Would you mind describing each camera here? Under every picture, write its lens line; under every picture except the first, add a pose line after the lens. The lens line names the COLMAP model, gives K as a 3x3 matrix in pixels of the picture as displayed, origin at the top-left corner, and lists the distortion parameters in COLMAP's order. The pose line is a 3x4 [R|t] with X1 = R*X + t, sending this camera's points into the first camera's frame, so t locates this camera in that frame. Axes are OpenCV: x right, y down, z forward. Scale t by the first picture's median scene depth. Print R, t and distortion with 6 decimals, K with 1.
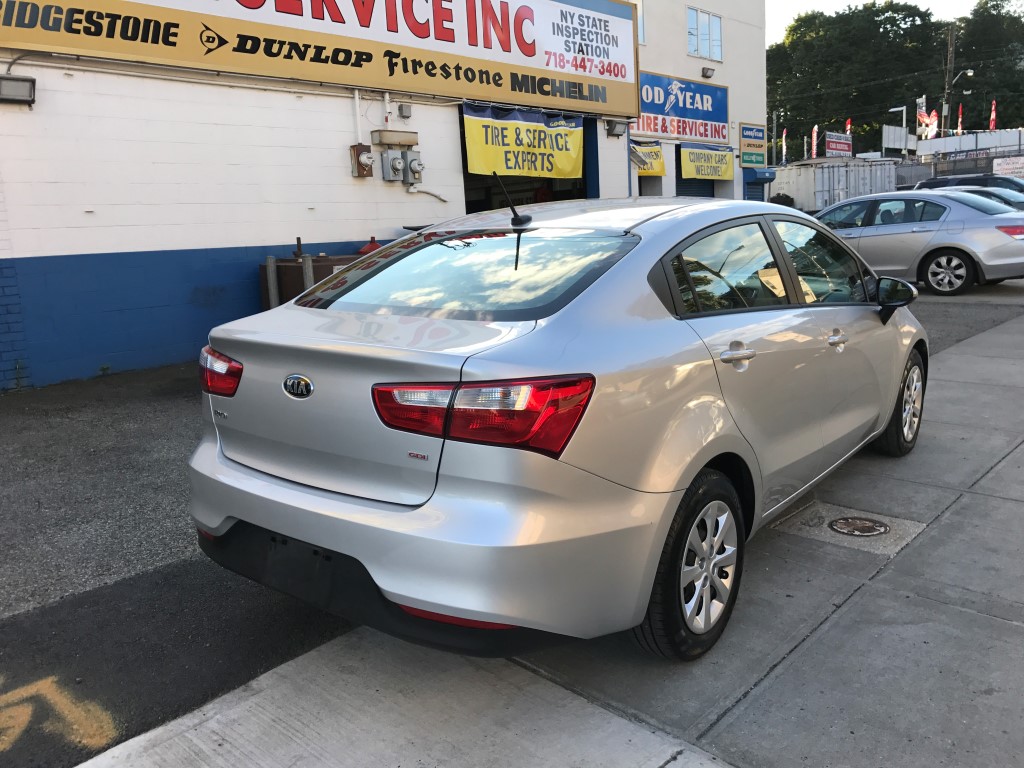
lens RADIAL K [[837.2, 0, 501.5], [0, 837.2, 388.0], [0, 0, 1]] dist [0.014697, -0.013335]
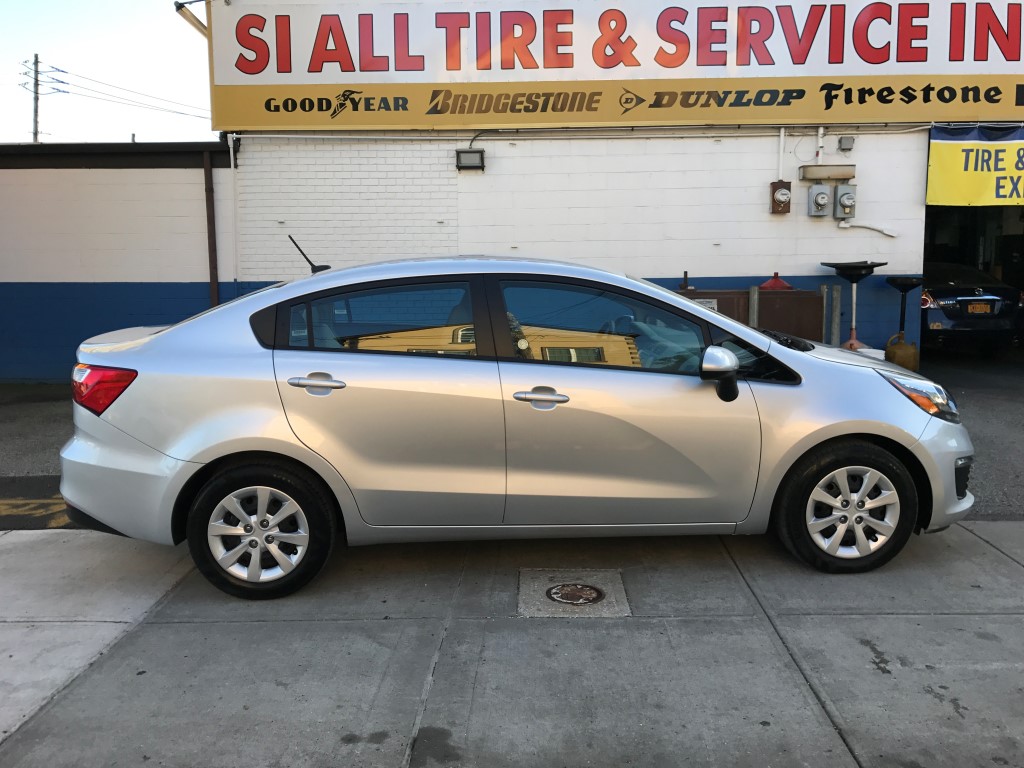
lens RADIAL K [[843.3, 0, 509.5], [0, 843.3, 396.7], [0, 0, 1]] dist [0.005596, -0.004738]
pose [[0.666402, 0.146608, -0.731037, 0.374618], [-0.158550, 0.985917, 0.053192, -0.036081], [0.728540, 0.080458, 0.680262, 0.090420]]
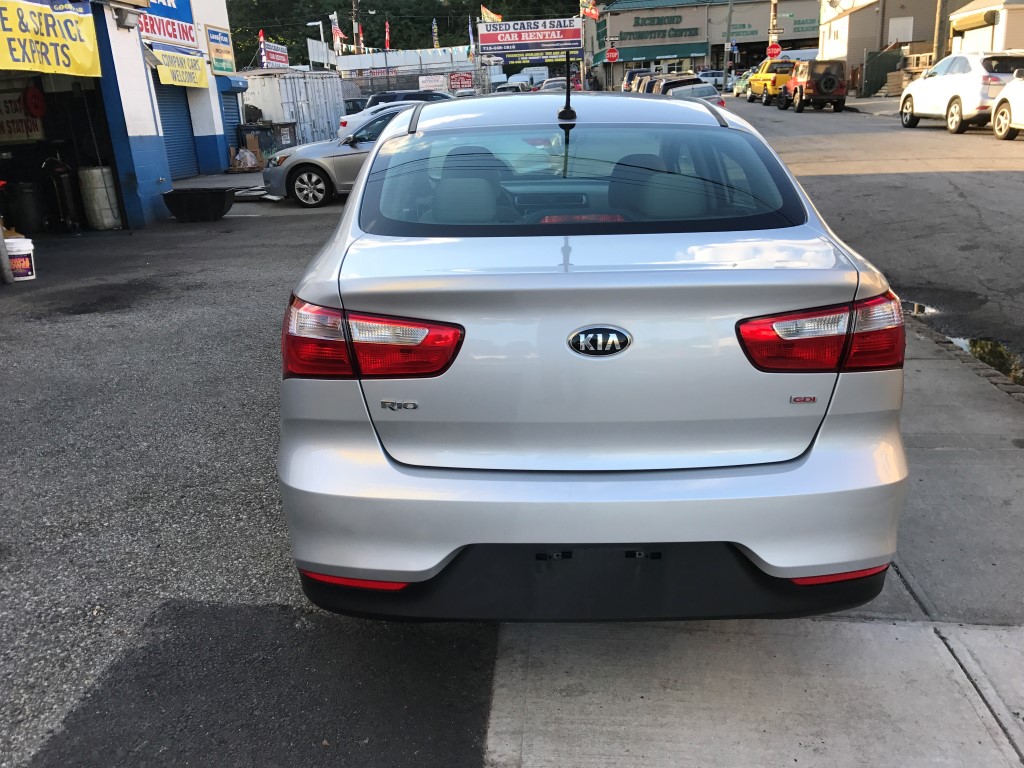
lens RADIAL K [[837.2, 0, 501.5], [0, 837.2, 388.0], [0, 0, 1]] dist [0.014697, -0.013335]
pose [[0.791179, -0.179613, 0.584615, -0.165753], [0.122821, 0.983091, 0.135819, -0.015834], [-0.599125, -0.035654, 0.799861, 0.106072]]
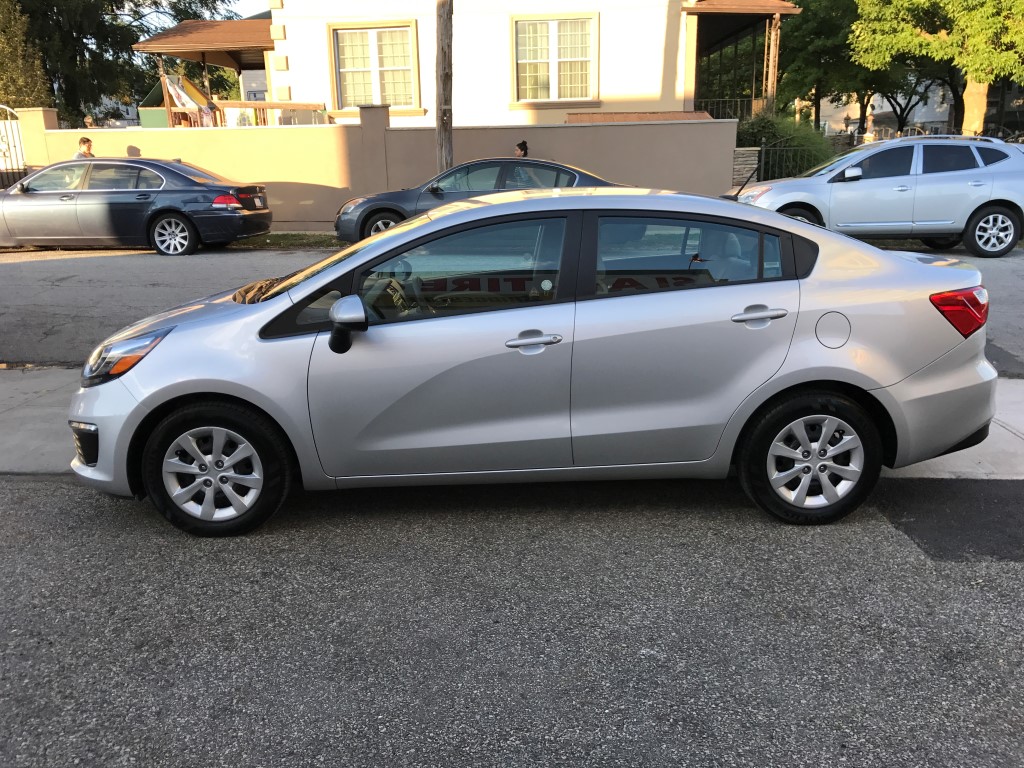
lens RADIAL K [[837.2, 0, 501.5], [0, 837.2, 388.0], [0, 0, 1]] dist [0.014697, -0.013335]
pose [[-0.638664, -0.144678, 0.755762, -0.236748], [0.193544, 0.920387, 0.339749, -0.133322], [-0.744747, 0.363258, -0.559817, 0.628888]]
